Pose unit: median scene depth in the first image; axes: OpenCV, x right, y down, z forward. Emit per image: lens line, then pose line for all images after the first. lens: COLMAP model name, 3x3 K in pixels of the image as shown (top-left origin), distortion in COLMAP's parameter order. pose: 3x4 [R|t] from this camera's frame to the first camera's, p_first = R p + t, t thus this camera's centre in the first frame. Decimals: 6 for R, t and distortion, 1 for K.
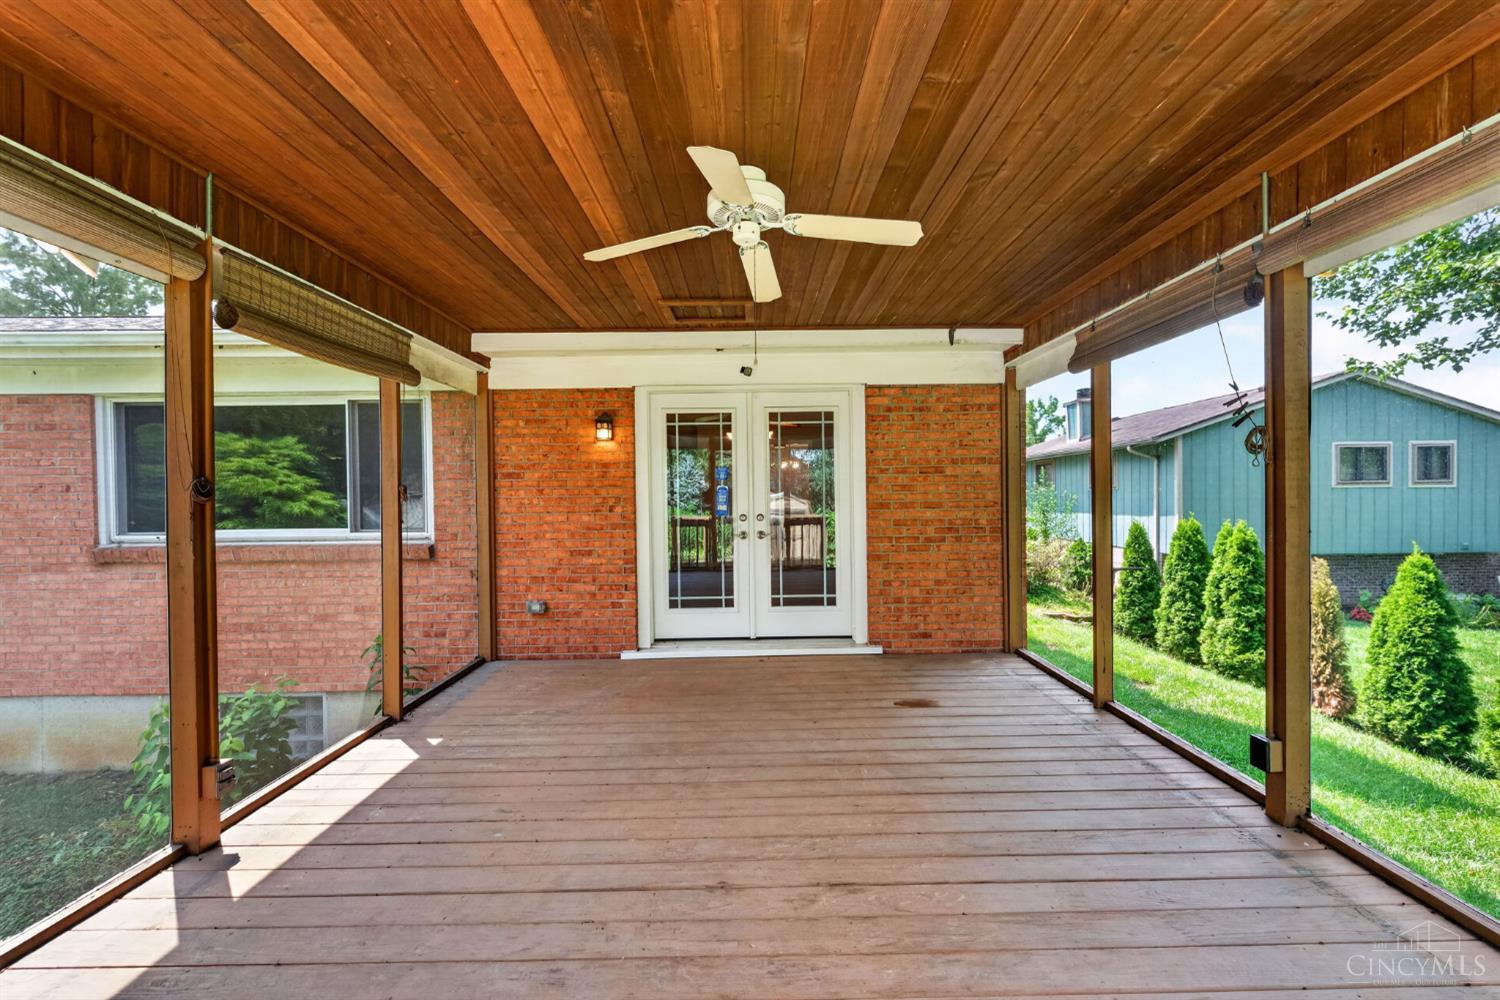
lens RADIAL K [[609.2, 0, 750.0], [0, 609.2, 500.0], [0, 0, 1]] dist [0.000155, -0.000116]
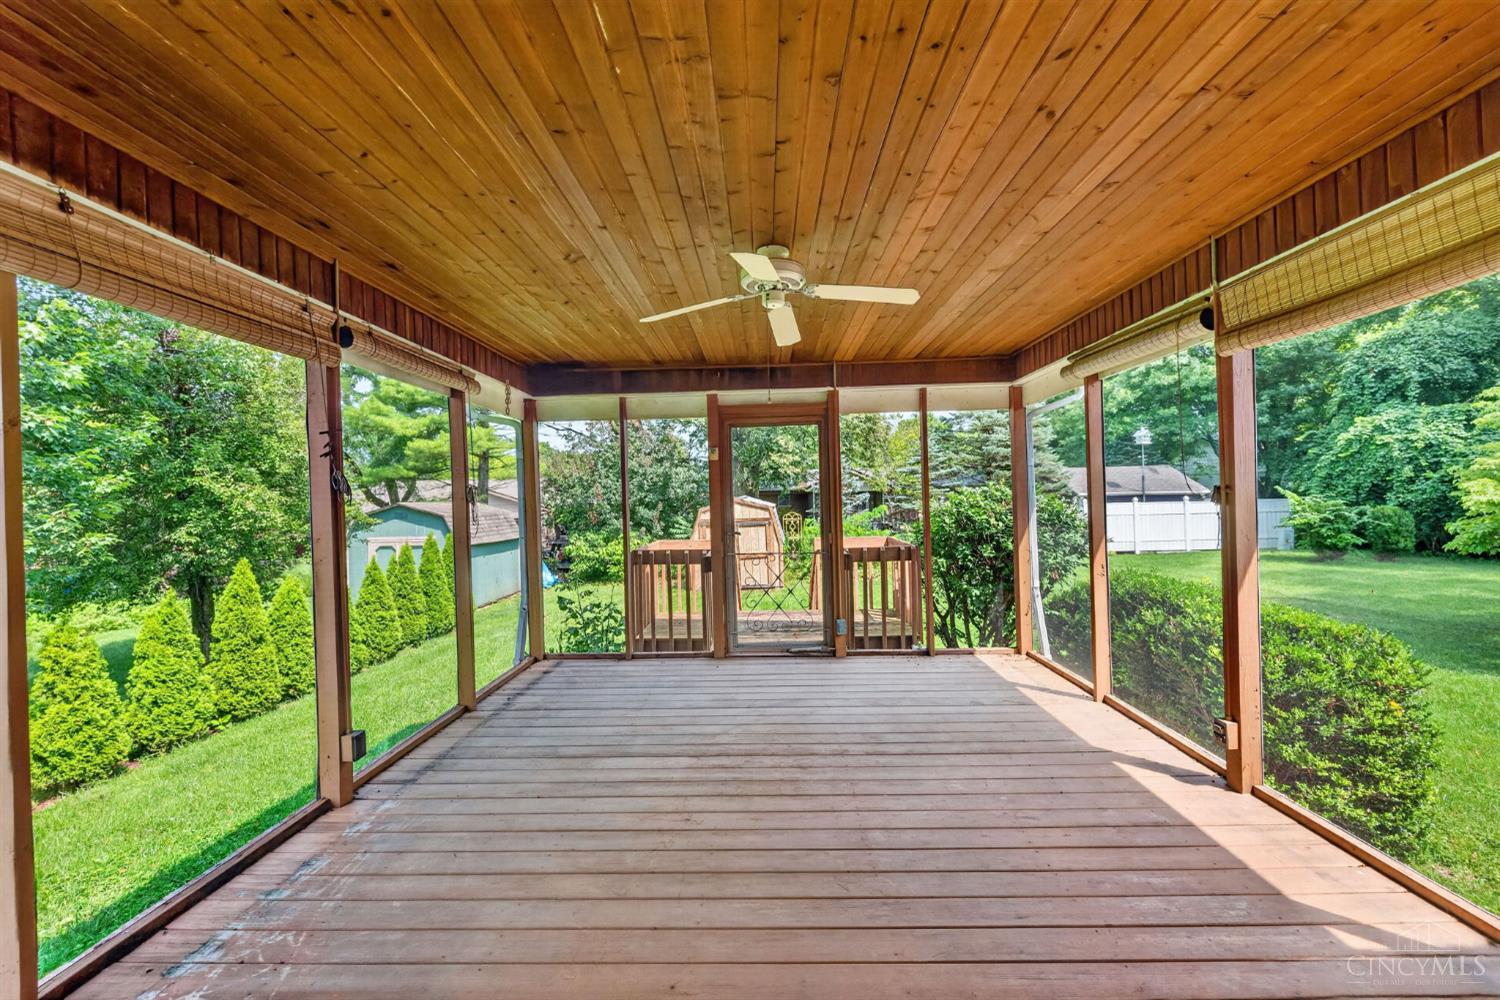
lens RADIAL K [[609.2, 0, 750.0], [0, 609.2, 500.0], [0, 0, 1]] dist [0.000155, -0.000116]
pose [[-0.999246, 0.031235, 0.023052, 0.021199], [0.031631, 0.999355, 0.017017, -0.046140], [-0.022506, 0.017733, -0.999589, 1.638288]]
